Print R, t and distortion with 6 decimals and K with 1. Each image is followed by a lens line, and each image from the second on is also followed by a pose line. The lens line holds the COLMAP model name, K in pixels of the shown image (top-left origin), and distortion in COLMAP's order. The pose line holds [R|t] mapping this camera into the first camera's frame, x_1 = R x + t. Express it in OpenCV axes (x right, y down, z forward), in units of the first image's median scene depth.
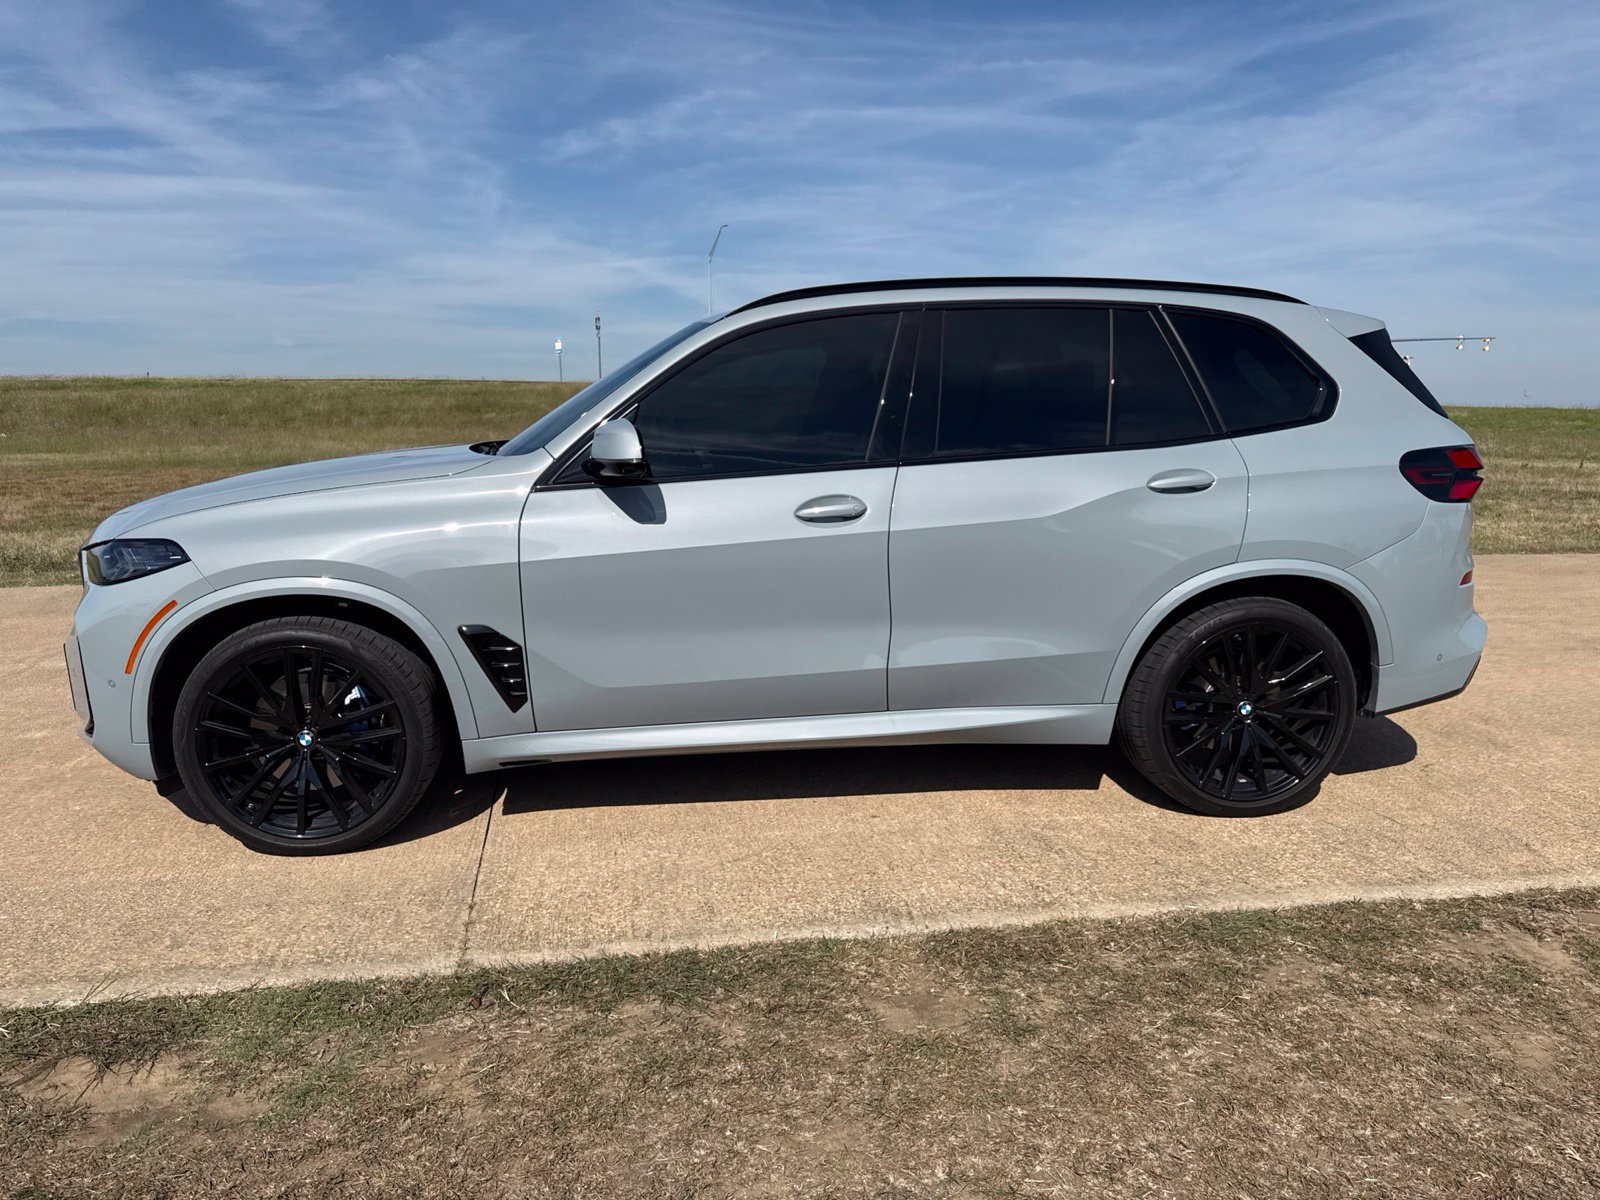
lens RADIAL K [[1146.3, 0, 798.4], [0, 1146.3, 608.2], [0, 0, 1]] dist [0.011436, -0.011041]
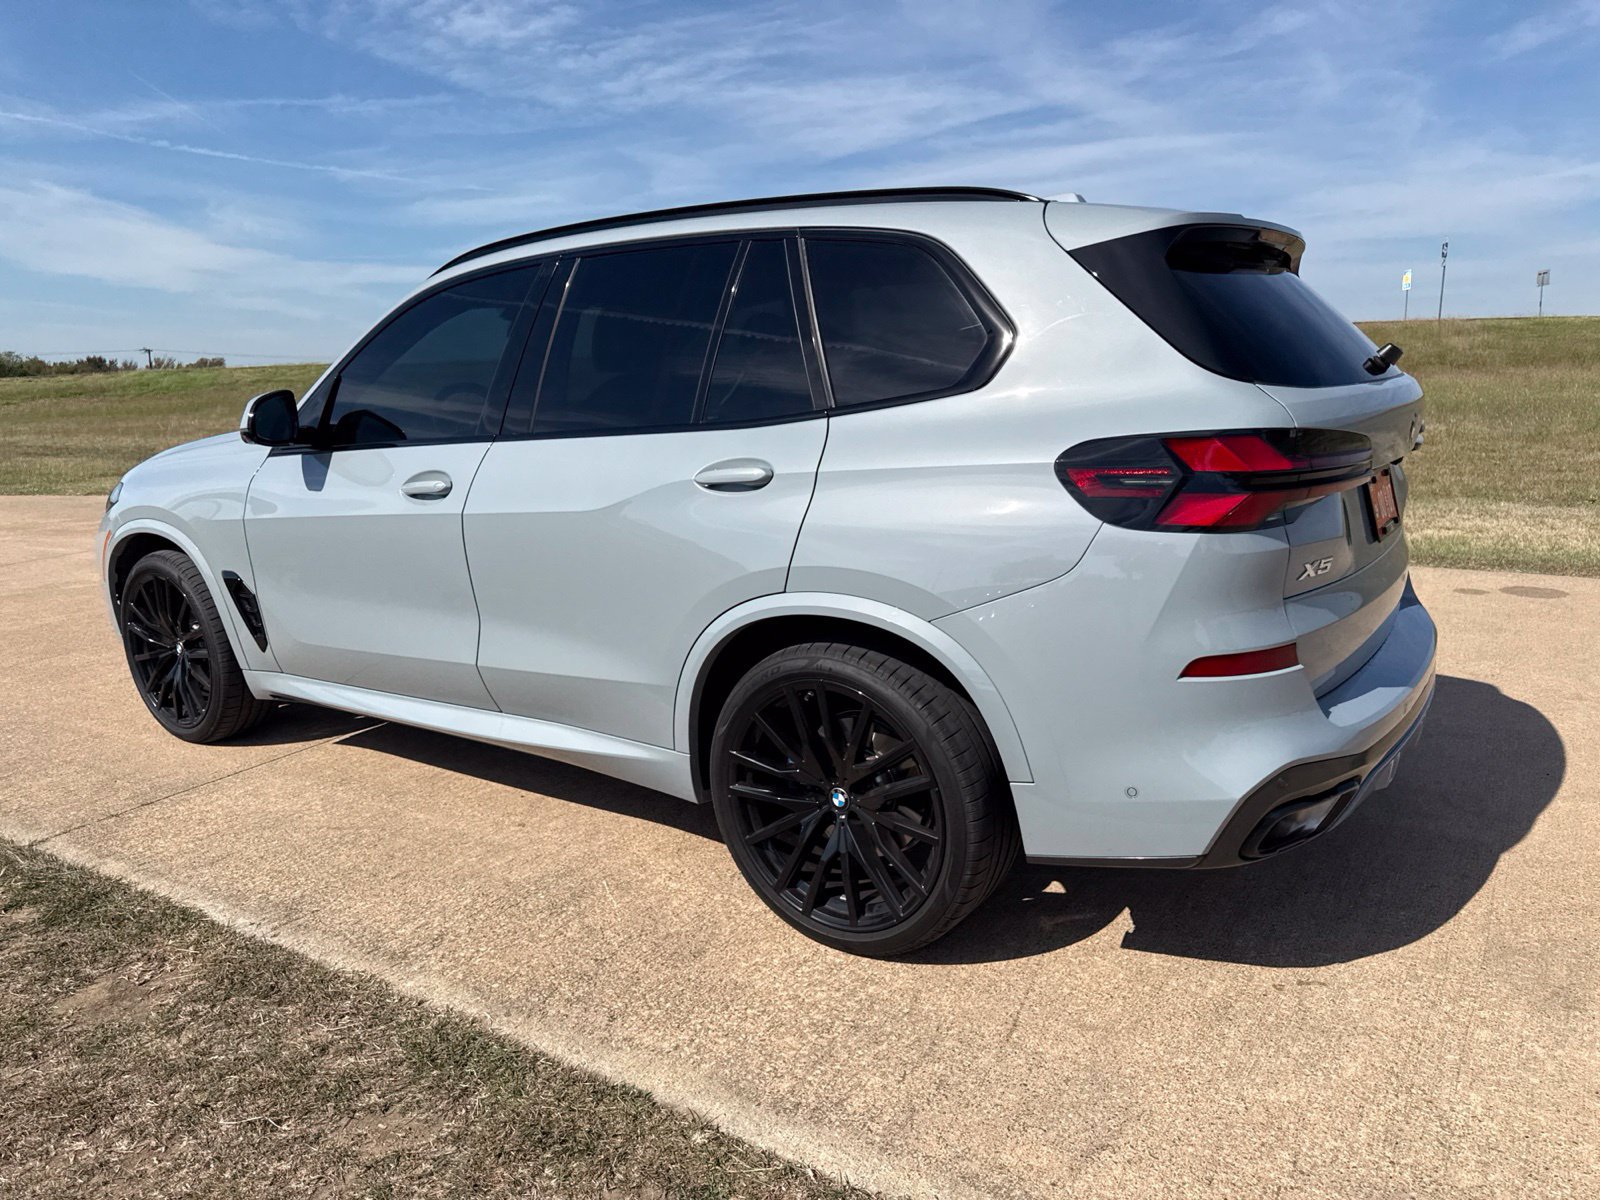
lens RADIAL K [[1146.3, 0, 798.4], [0, 1146.3, 608.2], [0, 0, 1]] dist [0.011436, -0.011041]
pose [[0.749996, 0.121228, -0.650238, 0.886381], [-0.092298, 0.992624, 0.078603, -0.090525], [0.654971, 0.001063, 0.755654, 0.490641]]
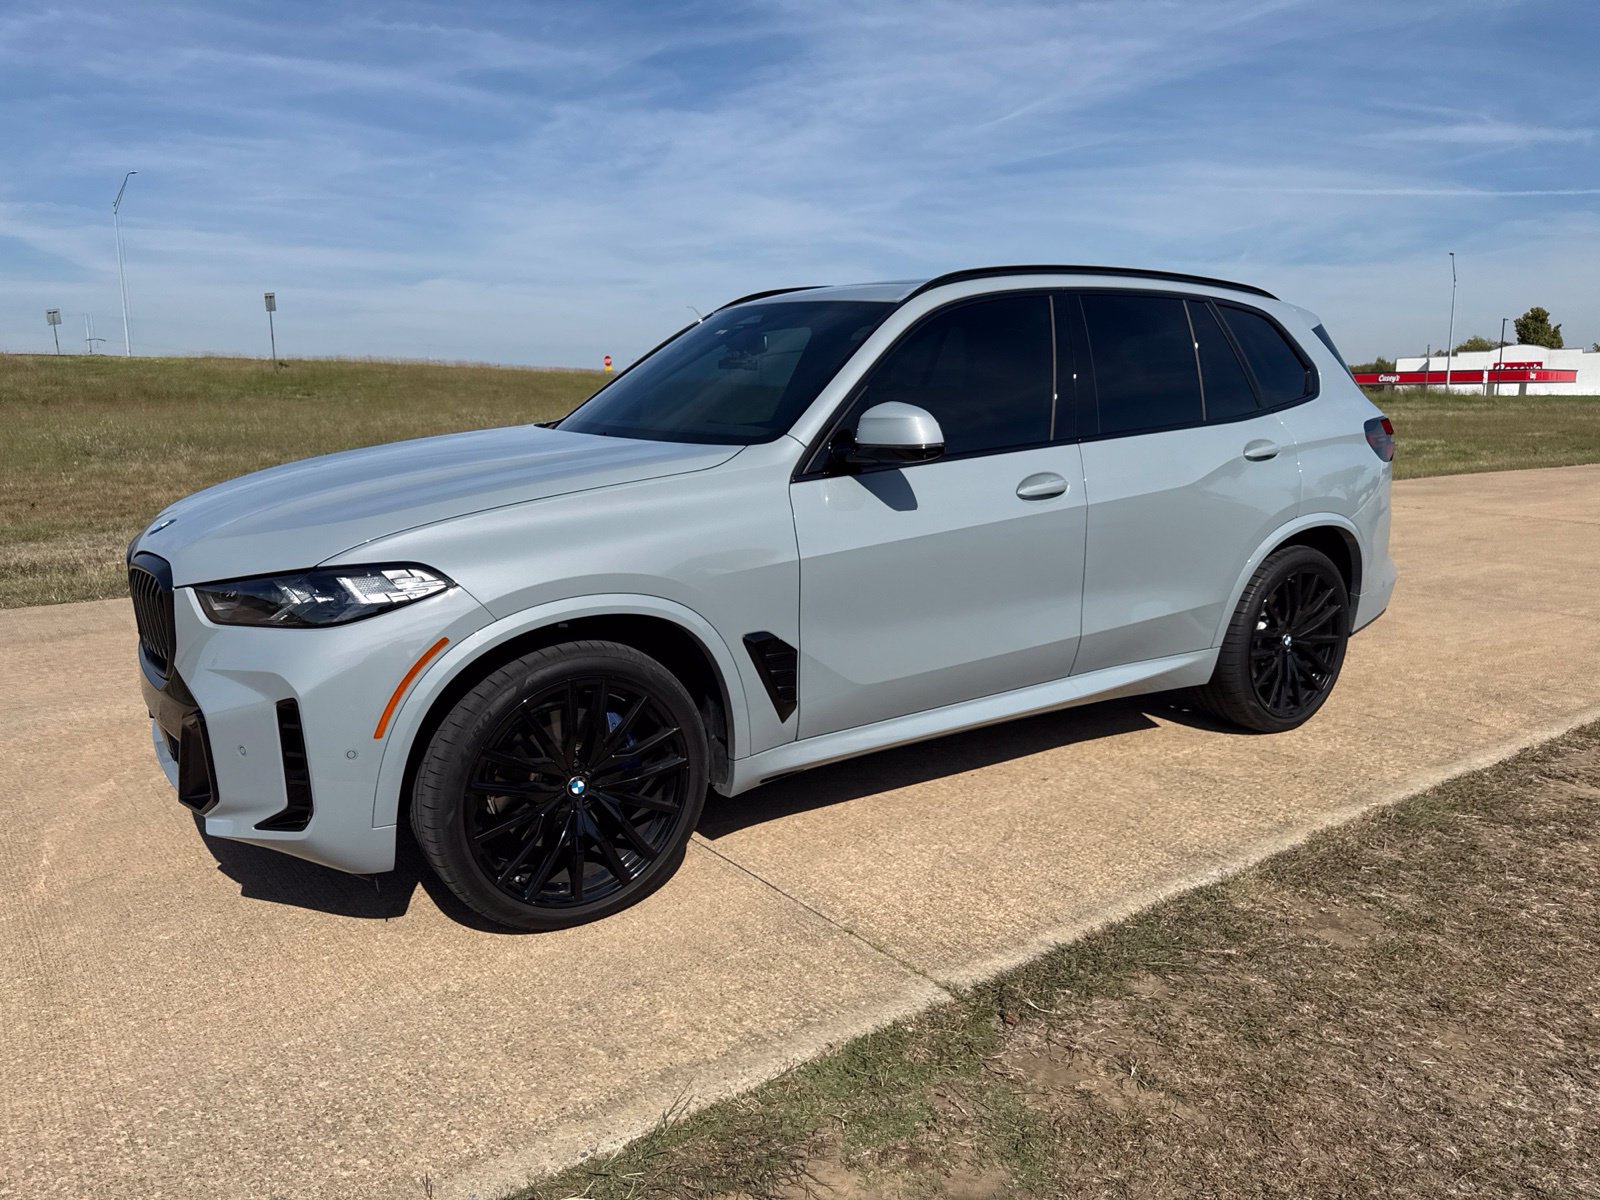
lens RADIAL K [[1145.7, 0, 797.8], [0, 1145.7, 597.3], [0, 0, 1]] dist [0.007045, -0.005618]
pose [[0.891274, -0.085263, 0.445378, -0.643556], [0.080454, 0.996315, 0.029732, -0.035992], [-0.446272, 0.009333, 0.894849, 0.174834]]
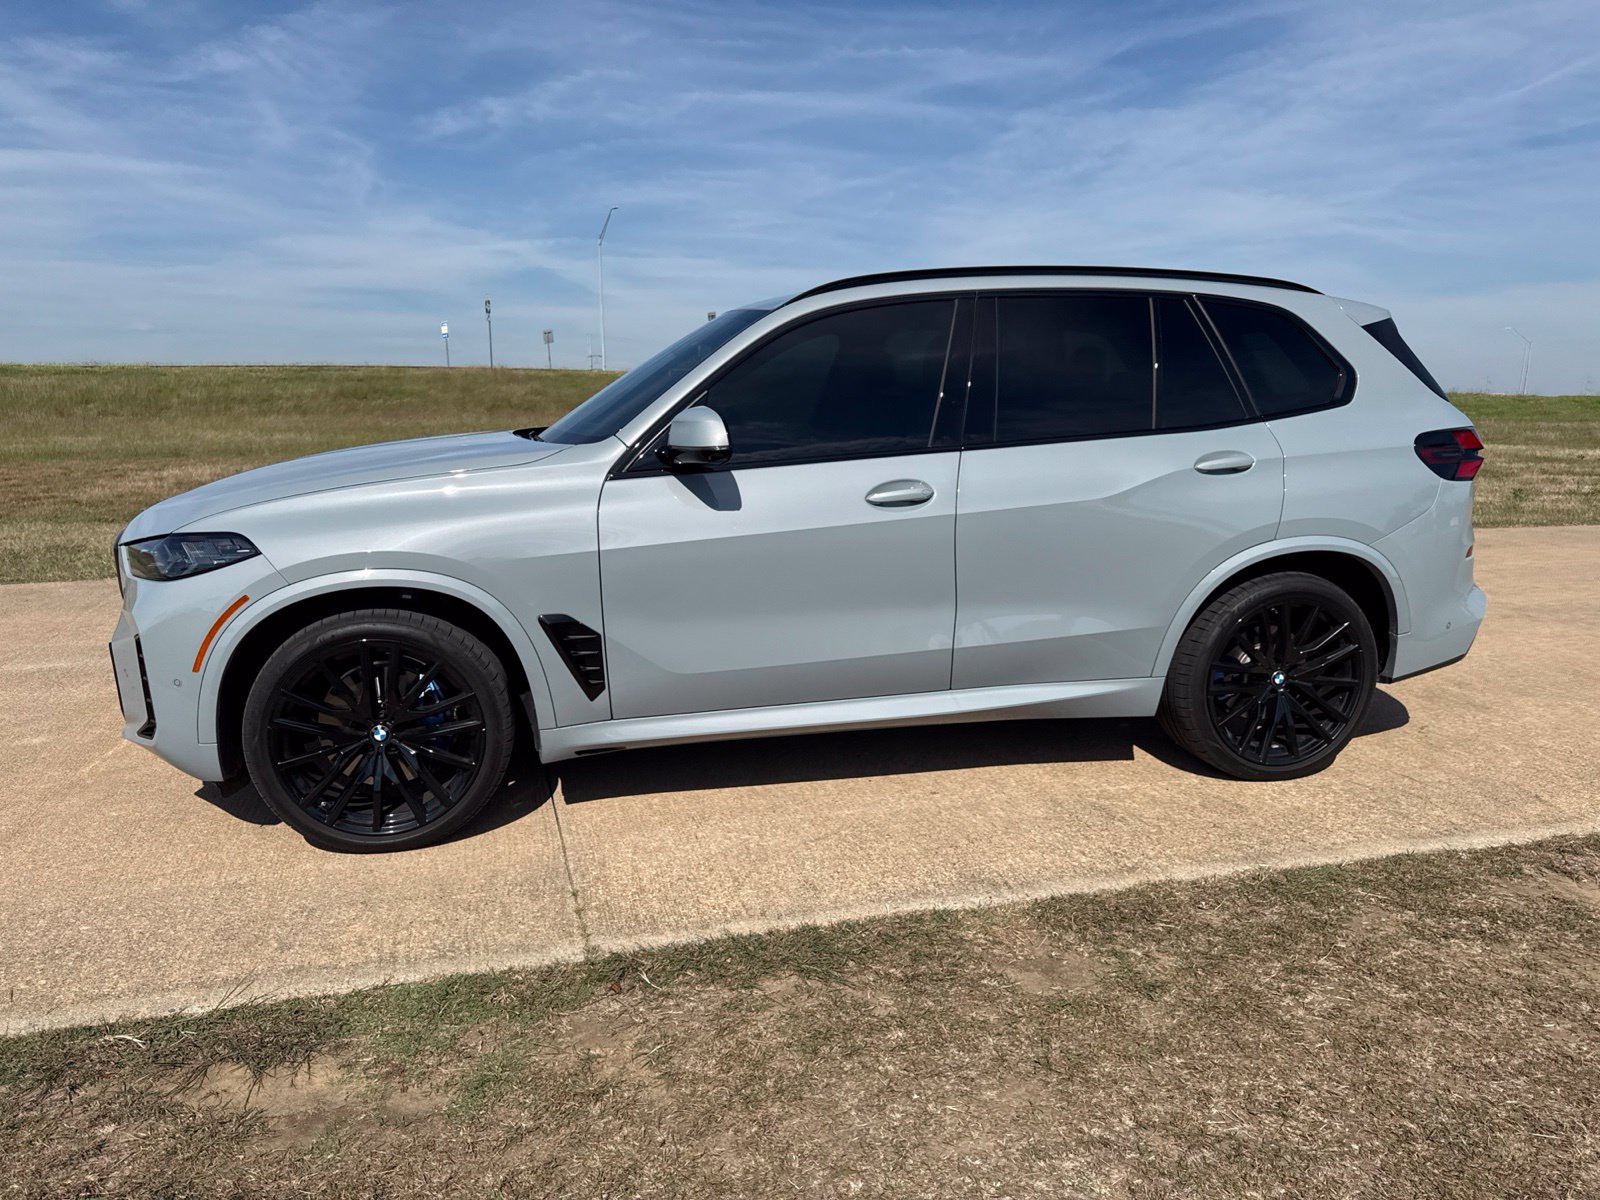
lens RADIAL K [[1146.3, 0, 798.4], [0, 1146.3, 608.2], [0, 0, 1]] dist [0.011436, -0.011041]
pose [[0.995274, -0.021025, 0.094808, -0.162605], [0.019903, 0.999720, 0.012765, 0.000994], [-0.095050, -0.010817, 0.995414, -0.009903]]
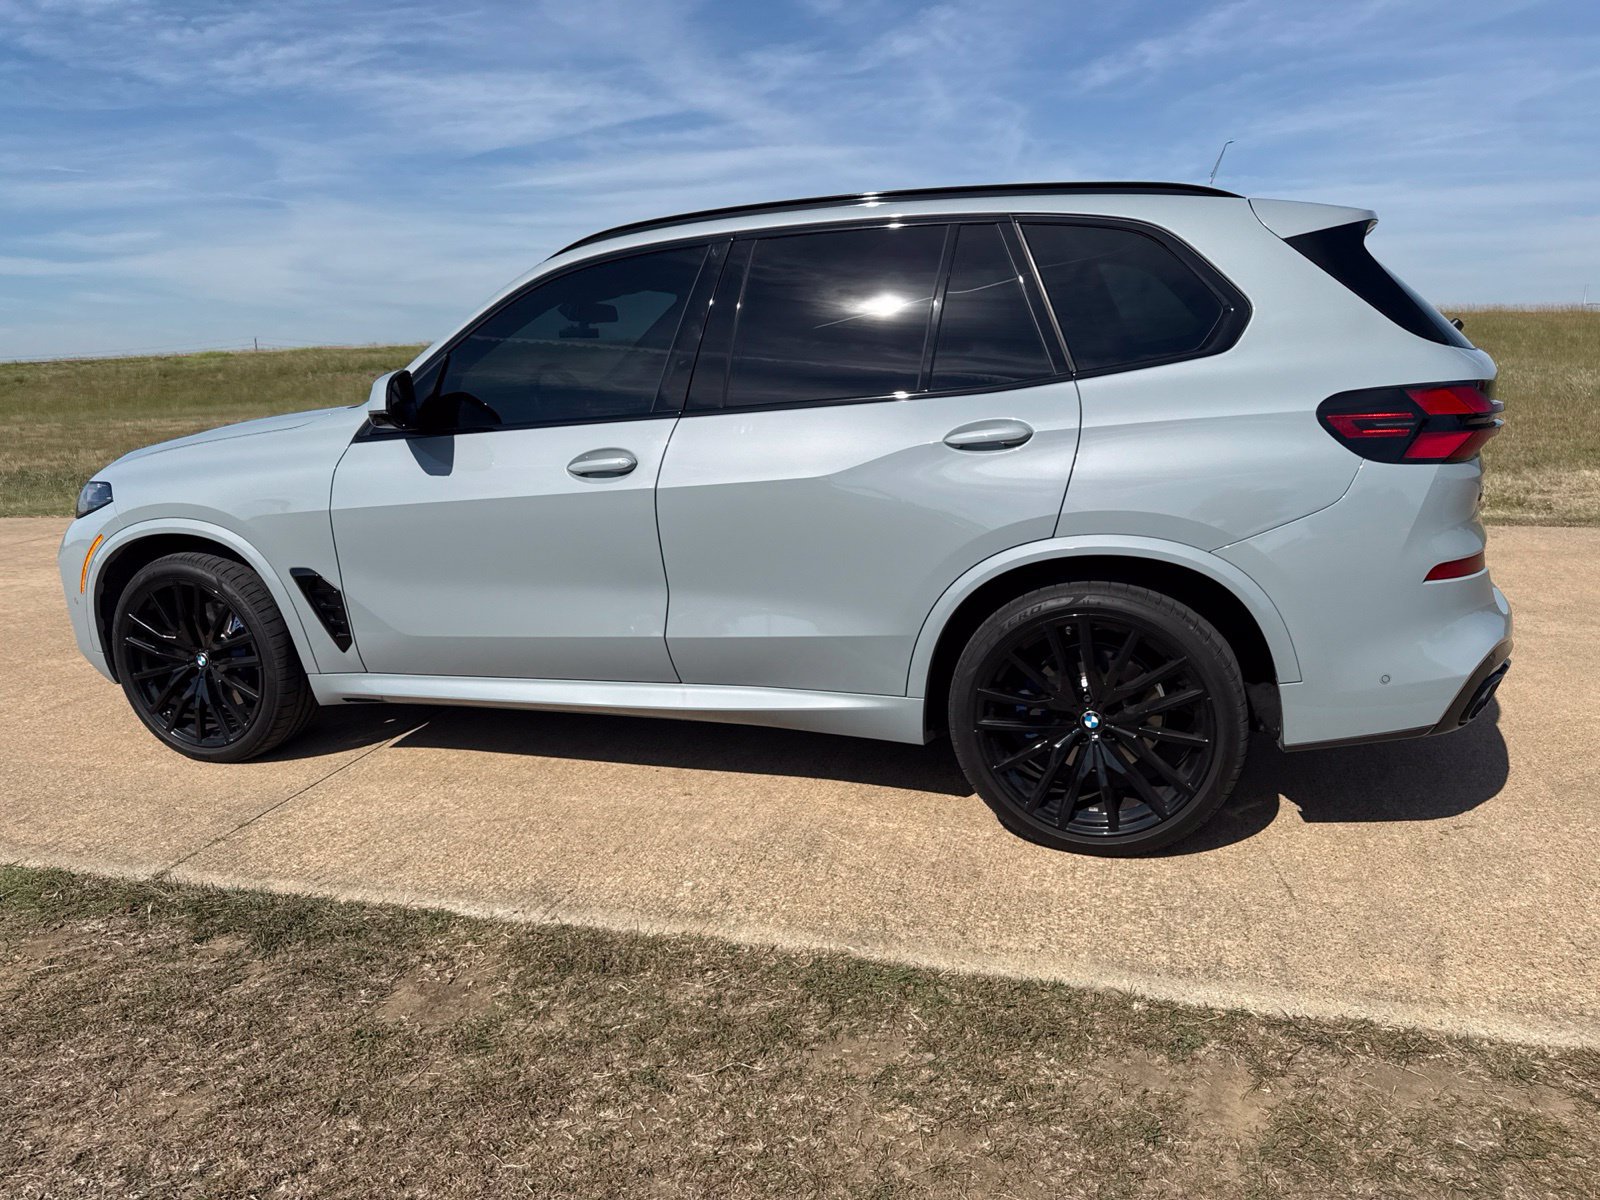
lens RADIAL K [[1145.7, 0, 797.8], [0, 1145.7, 597.3], [0, 0, 1]] dist [0.007045, -0.005618]
pose [[0.906873, 0.060971, -0.416970, 0.576598], [-0.043882, 0.997762, 0.050456, -0.031859], [0.419113, -0.027460, 0.907519, 0.214256]]
